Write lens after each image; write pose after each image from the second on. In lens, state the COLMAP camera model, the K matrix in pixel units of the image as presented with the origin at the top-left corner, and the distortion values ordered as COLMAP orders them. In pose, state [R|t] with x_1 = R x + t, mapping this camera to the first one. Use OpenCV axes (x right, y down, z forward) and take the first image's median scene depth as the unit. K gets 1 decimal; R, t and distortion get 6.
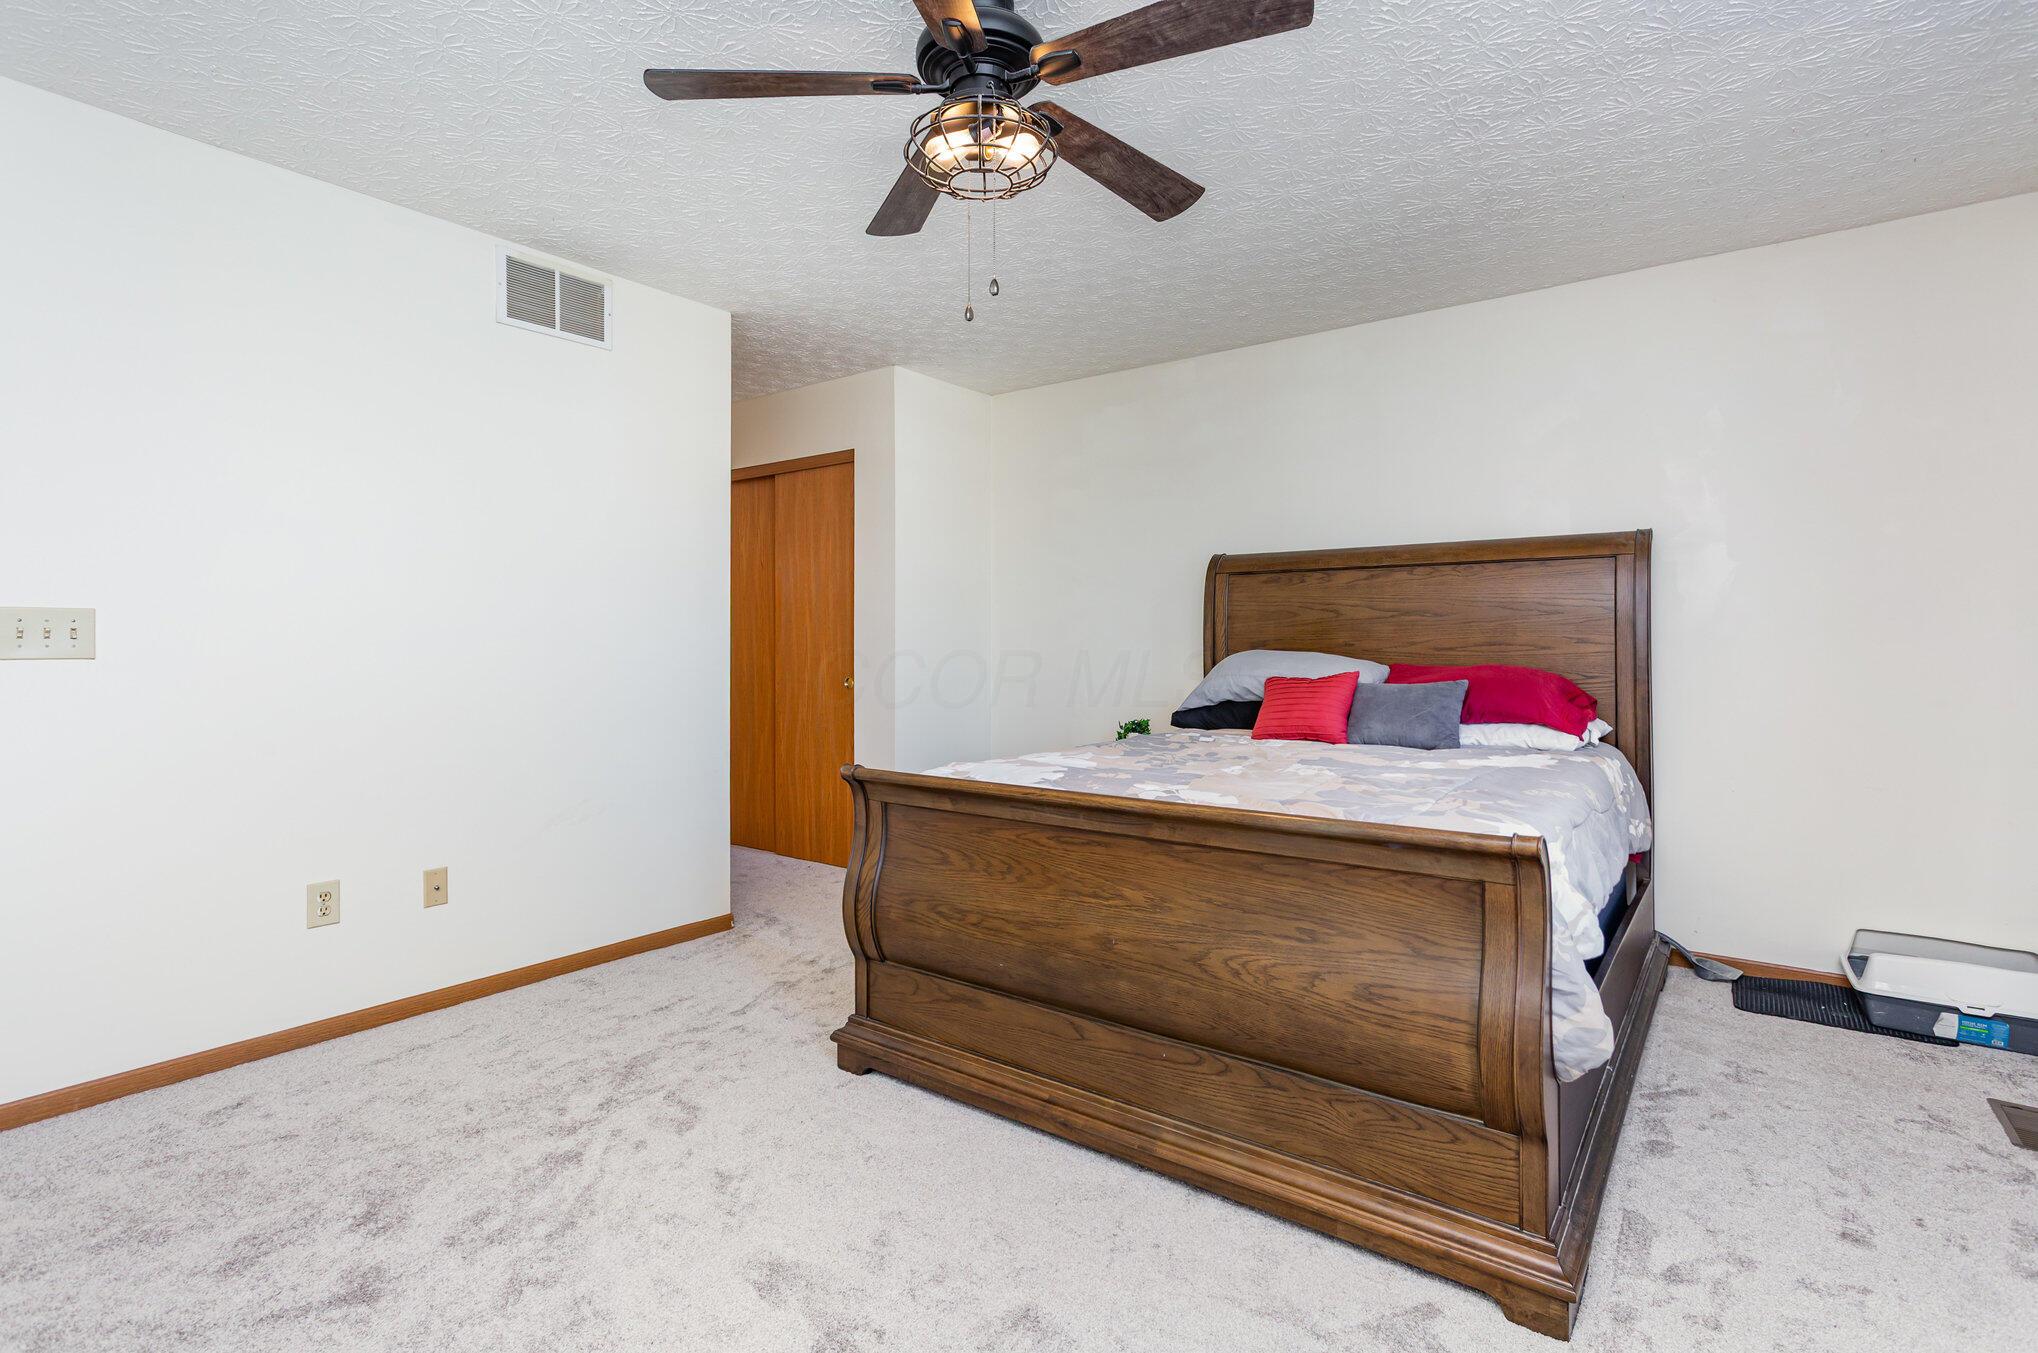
lens RADIAL K [[979.1, 0, 1019.6], [0, 979.1, 657.0], [0, 0, 1]] dist [0.005725, 0.001765]
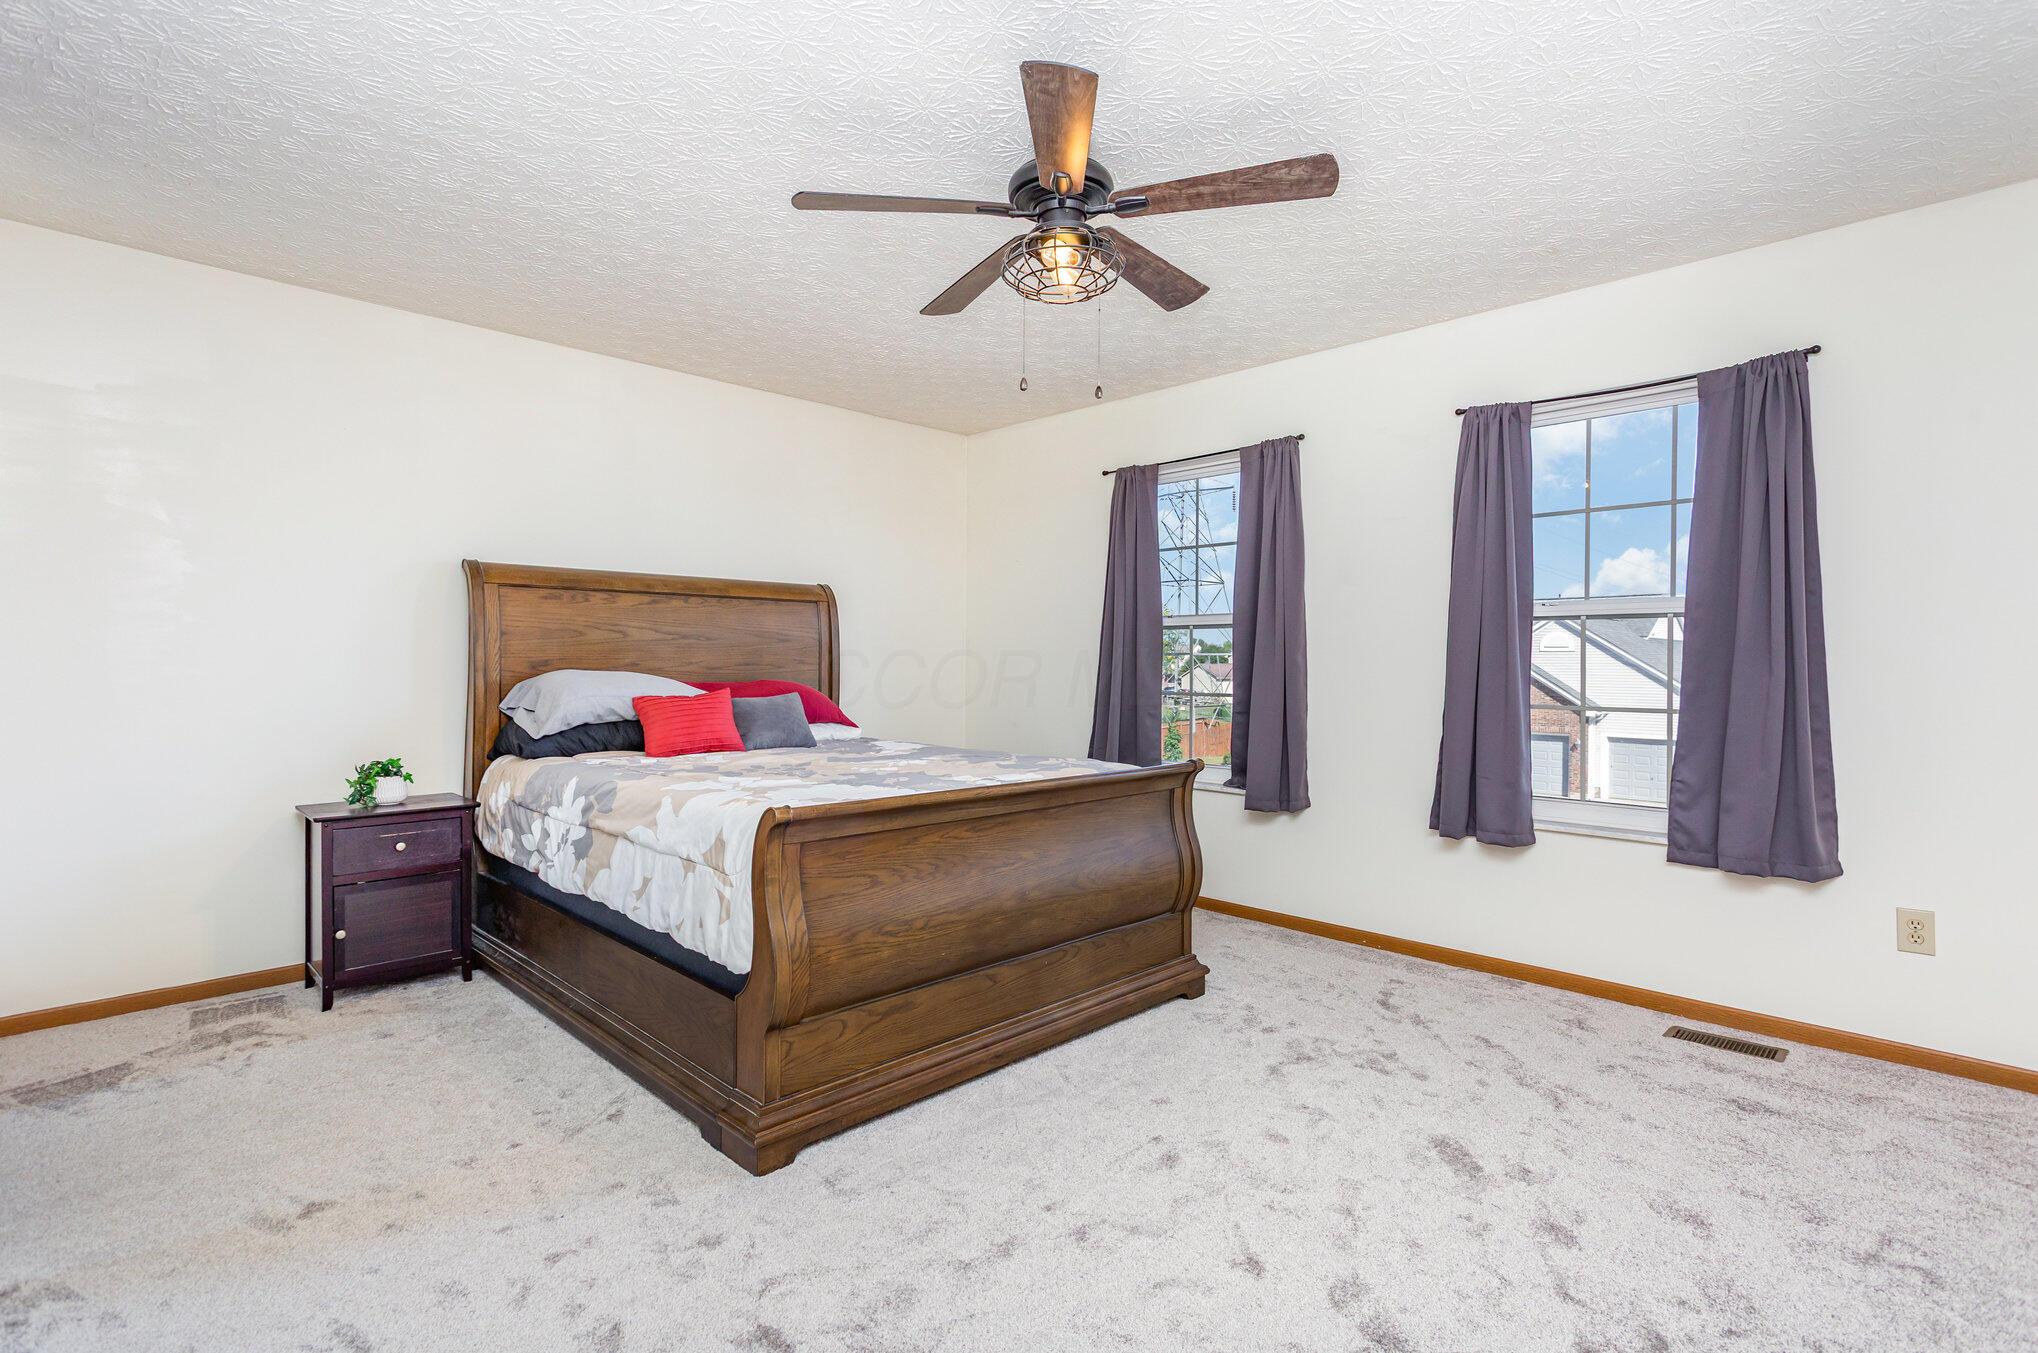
lens RADIAL K [[979.1, 0, 1000.2], [0, 979.1, 678.0], [0, 0, 1]] dist [0.005725, 0.001765]
pose [[0.149972, -0.012810, 0.988607, -0.753917], [0.007684, 0.999901, 0.011791, -0.008336], [-0.988660, 0.005828, 0.150055, 0.522613]]
